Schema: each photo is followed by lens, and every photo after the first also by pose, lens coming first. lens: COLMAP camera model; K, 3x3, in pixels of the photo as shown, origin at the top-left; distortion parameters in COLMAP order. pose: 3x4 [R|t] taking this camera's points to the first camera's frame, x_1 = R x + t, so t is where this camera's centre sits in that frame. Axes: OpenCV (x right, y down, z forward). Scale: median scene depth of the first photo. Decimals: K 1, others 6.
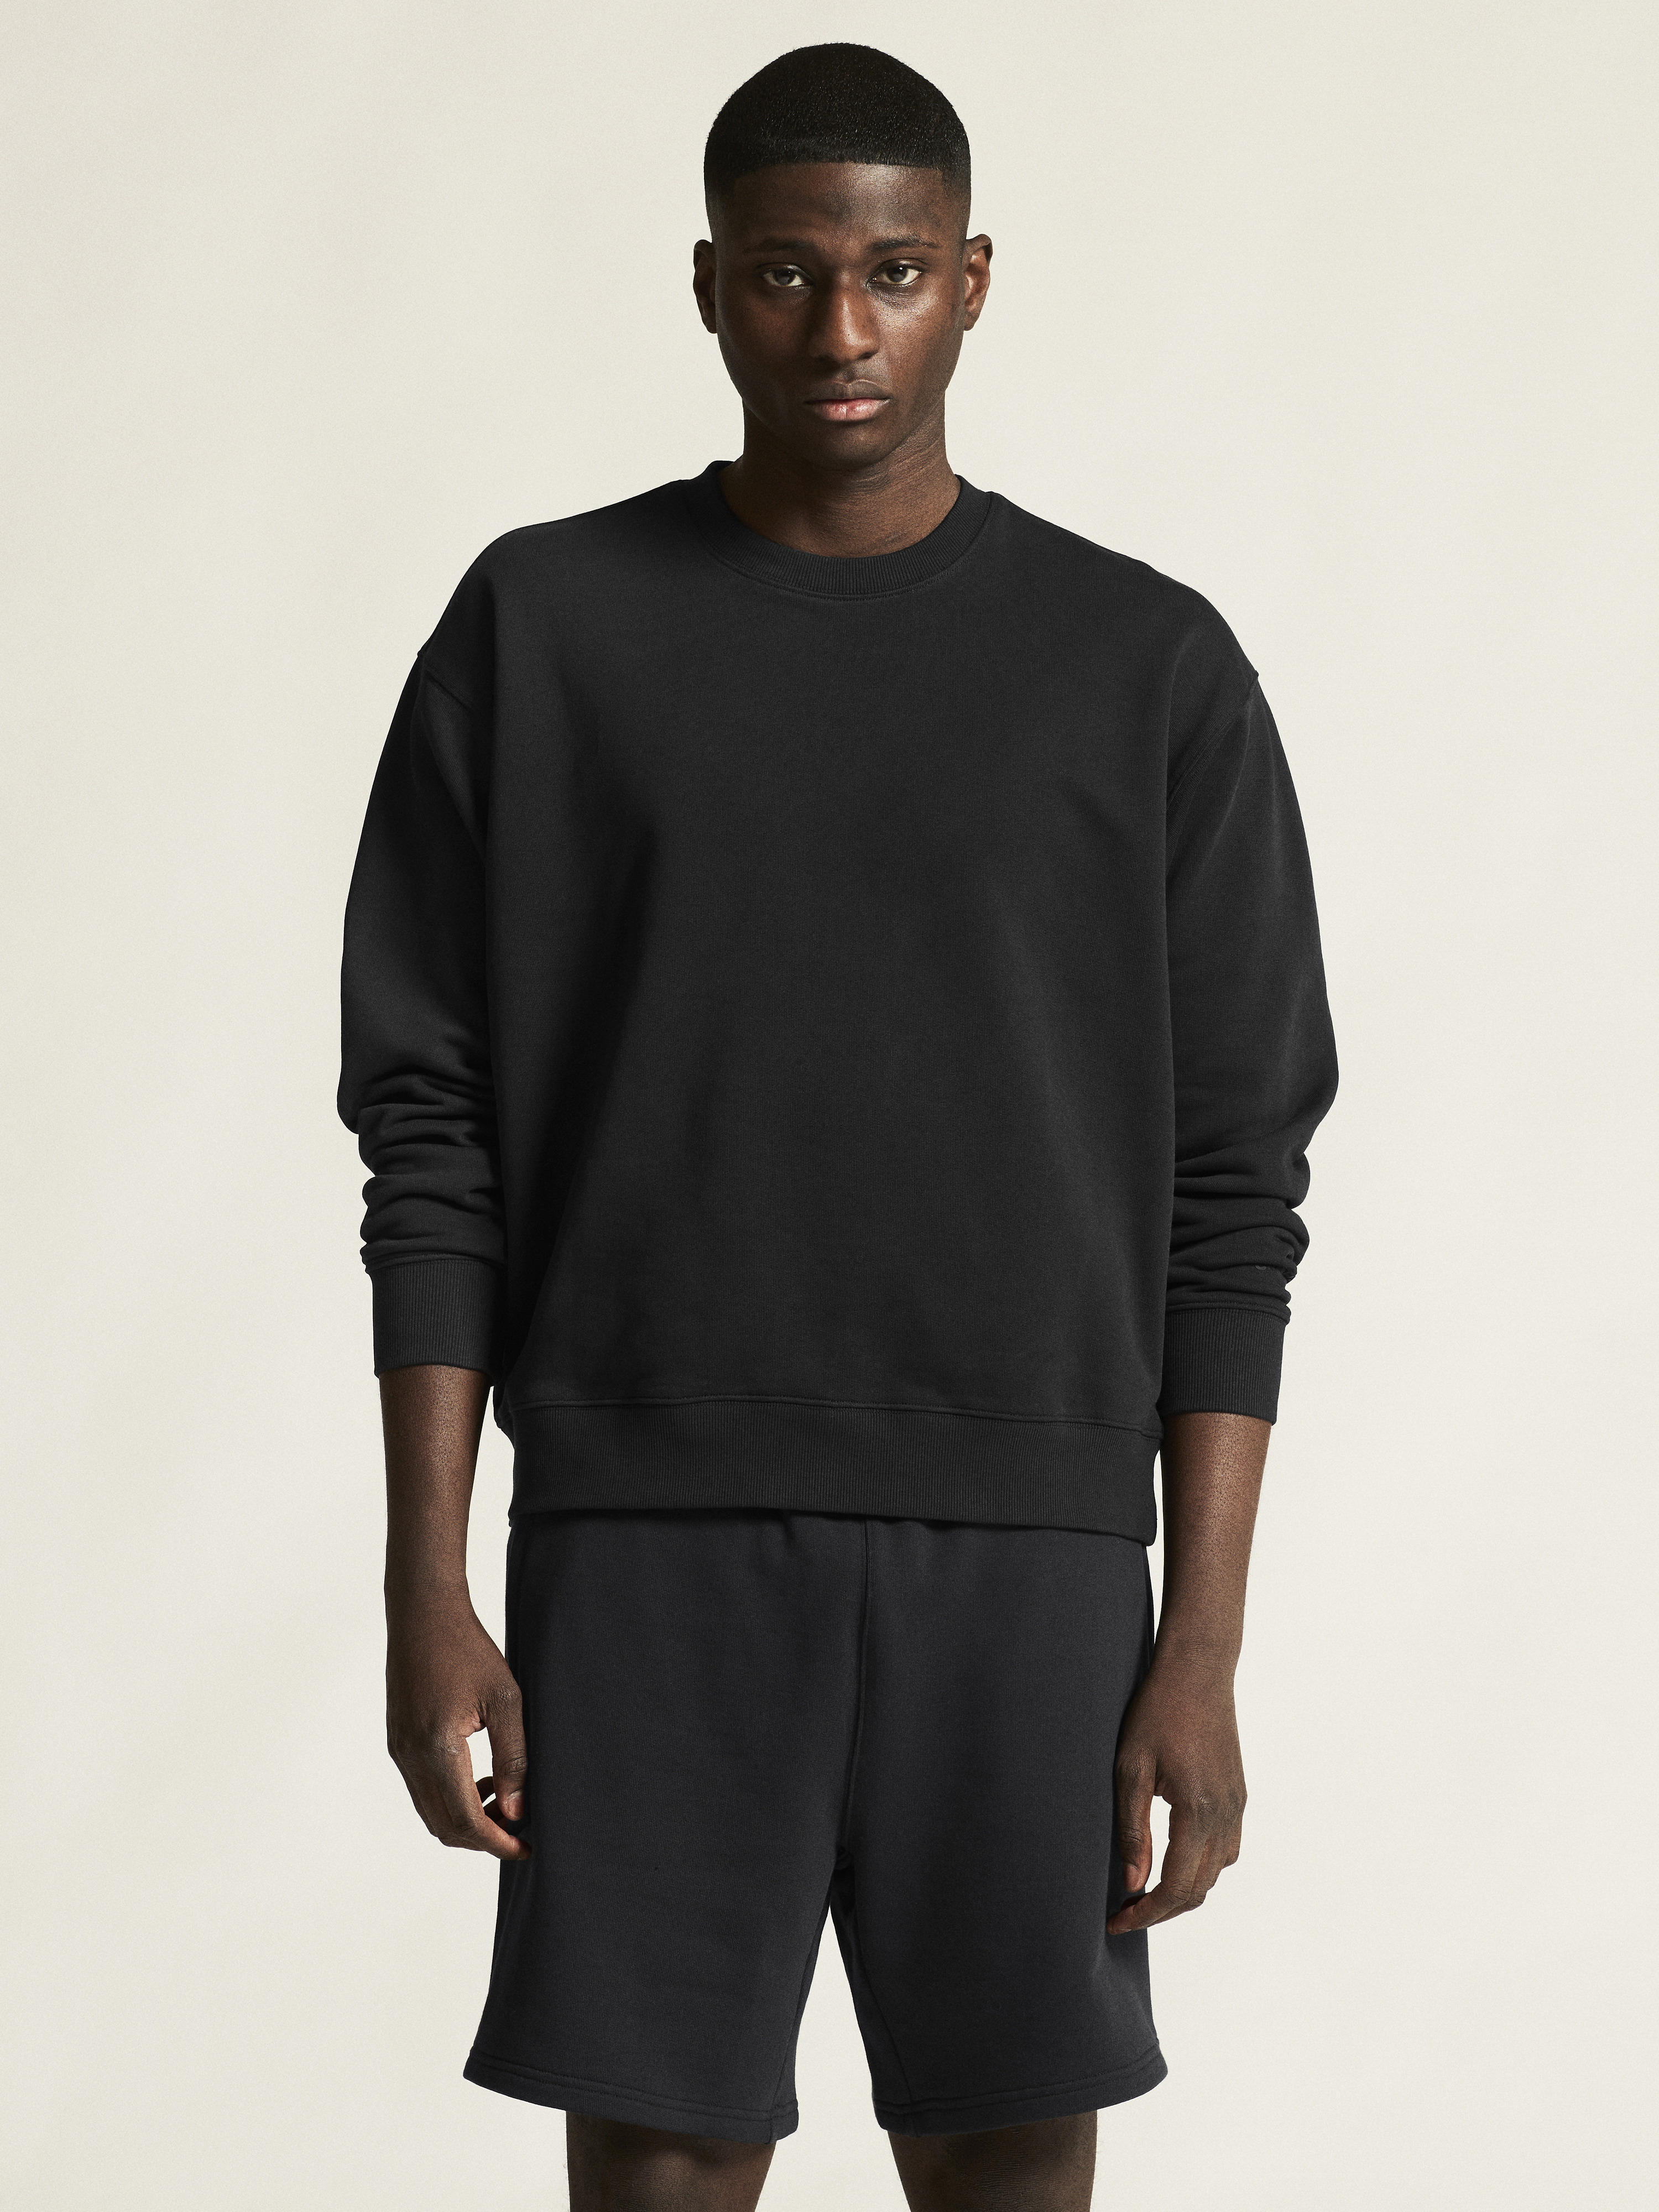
lens RADIAL K [[5289.1, 0, 829.5], [0, 5289.1, 1106.0], [0, 0, 1]] dist [-0.052015, -12.826060]
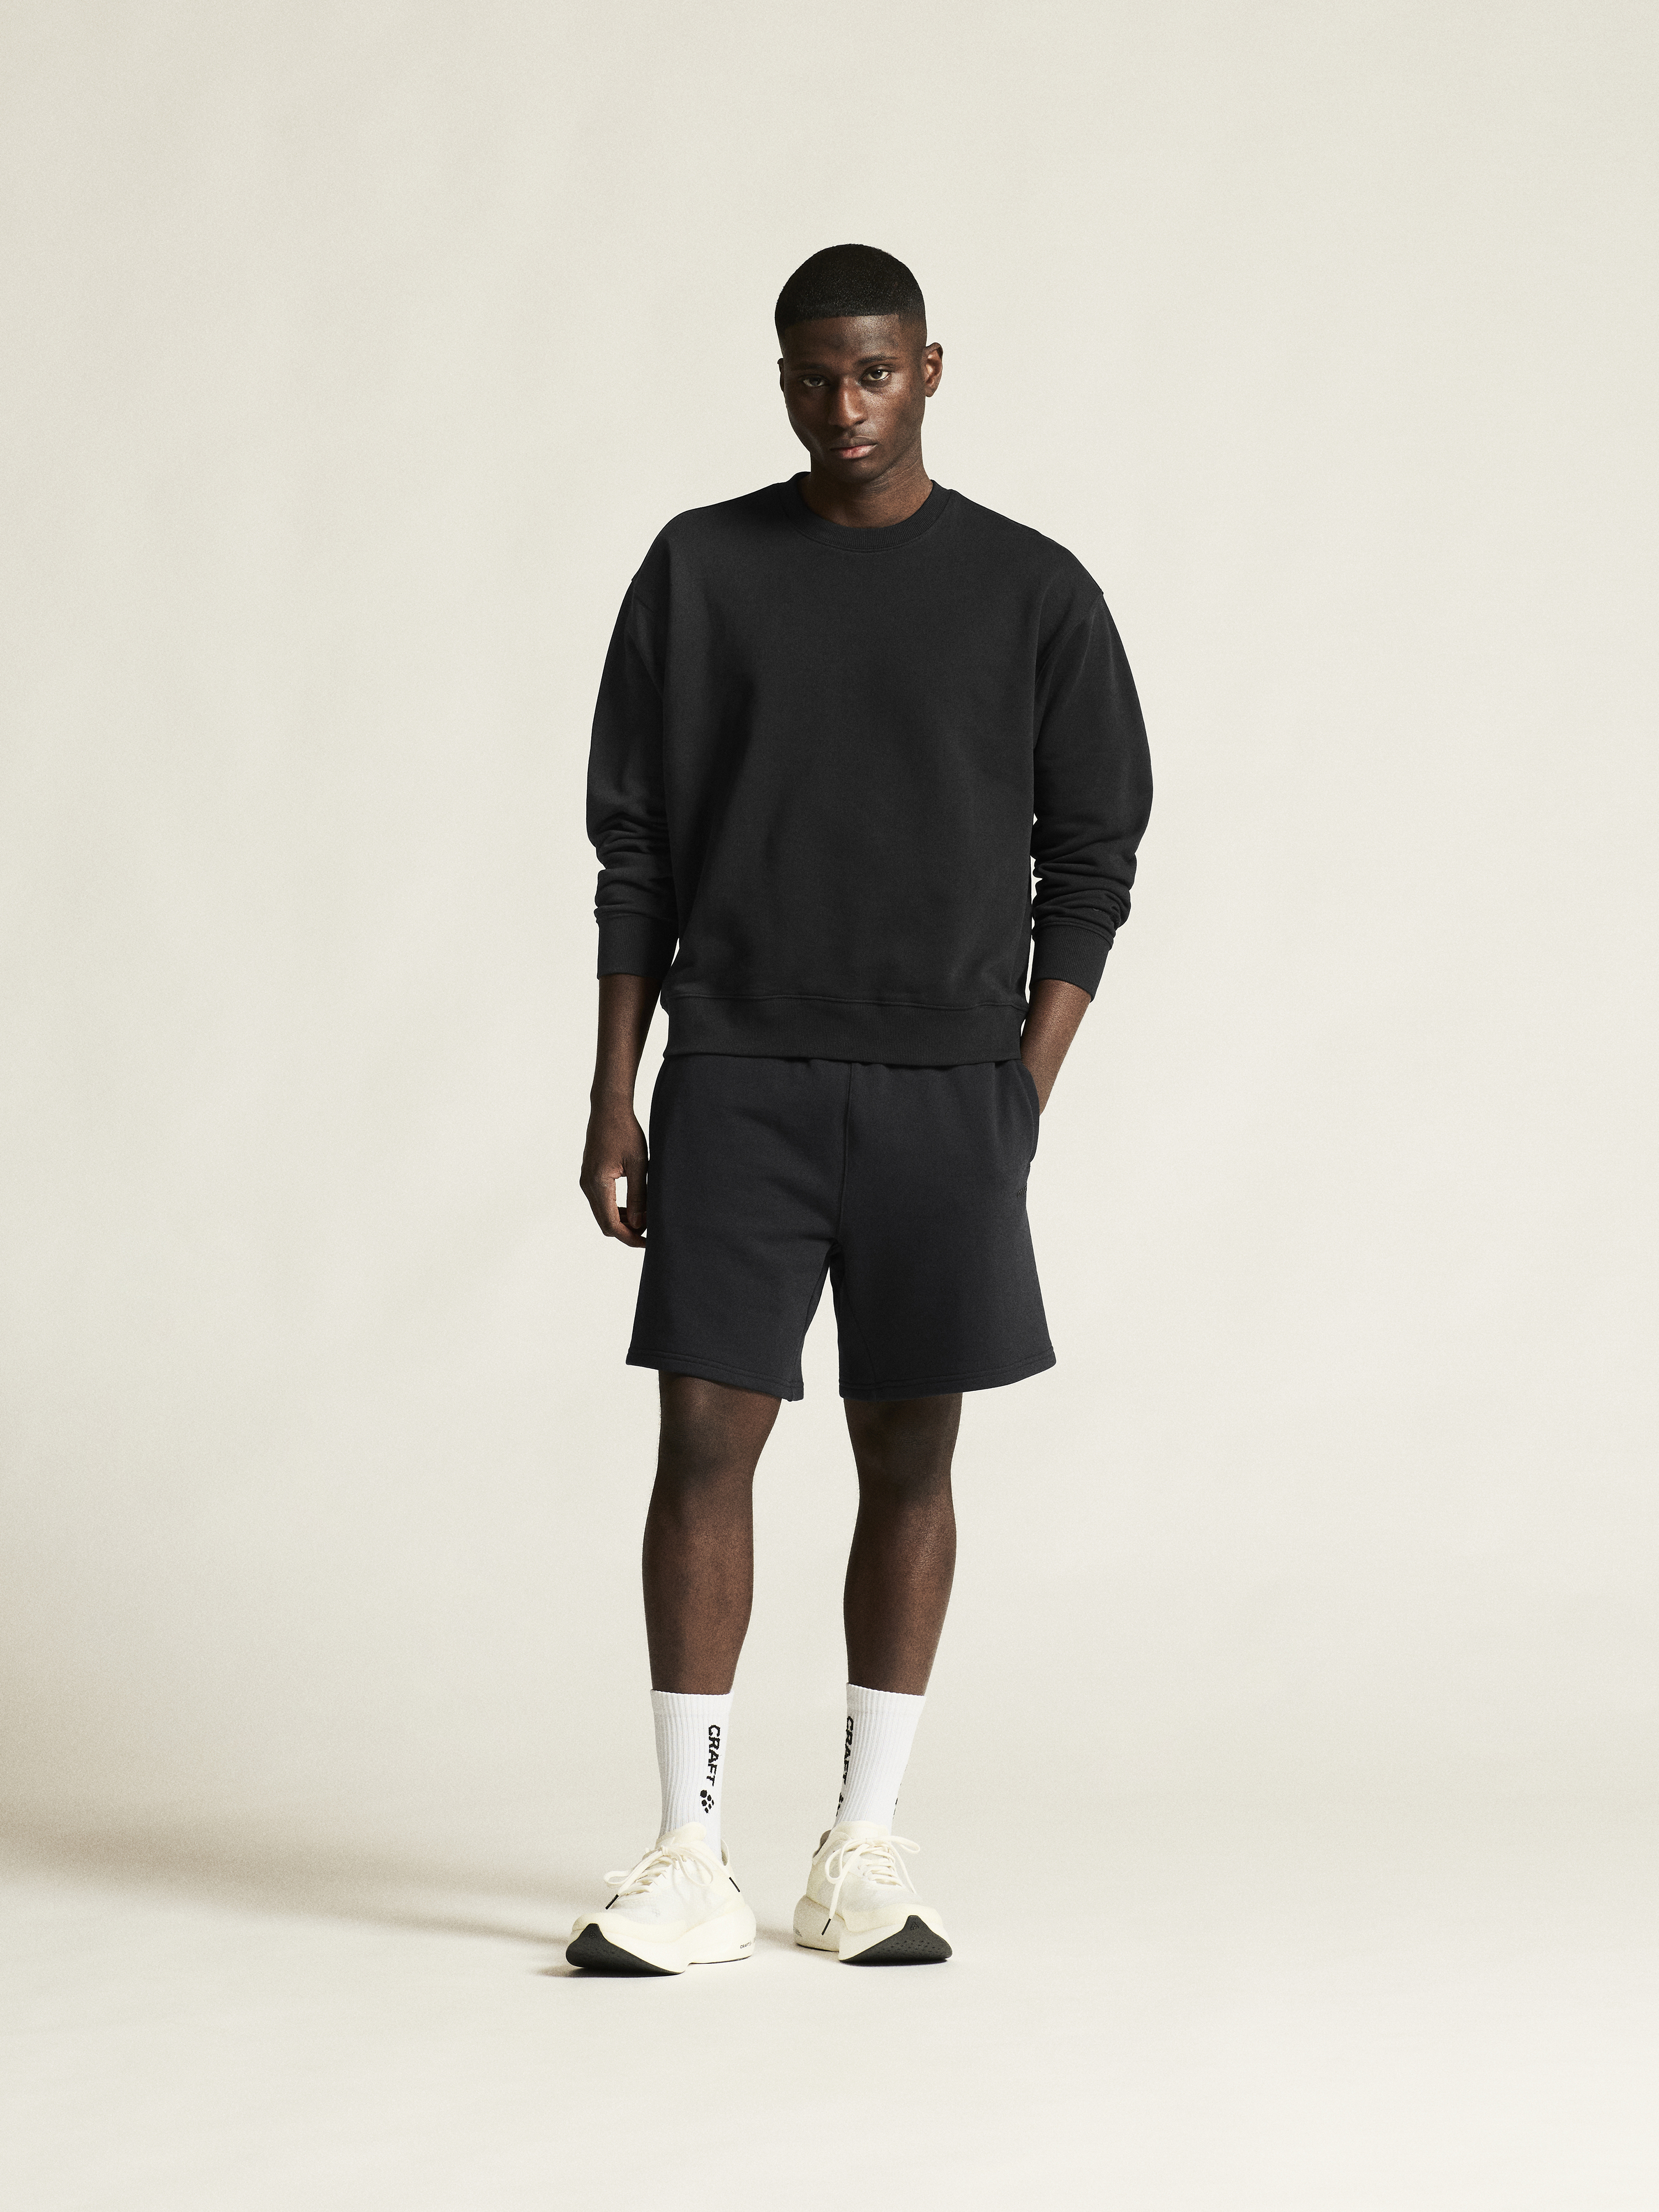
lens RADIAL K [[5289.1, 0, 829.5], [0, 5289.1, 1106.0], [0, 0, 1]] dist [-0.052015, -12.826060]
pose [[0.984628, 0.023354, -0.173097, 0.310216], [-0.010720, 0.997233, 0.073565, -0.040567], [0.174336, -0.070579, 0.982154, -0.786592]]
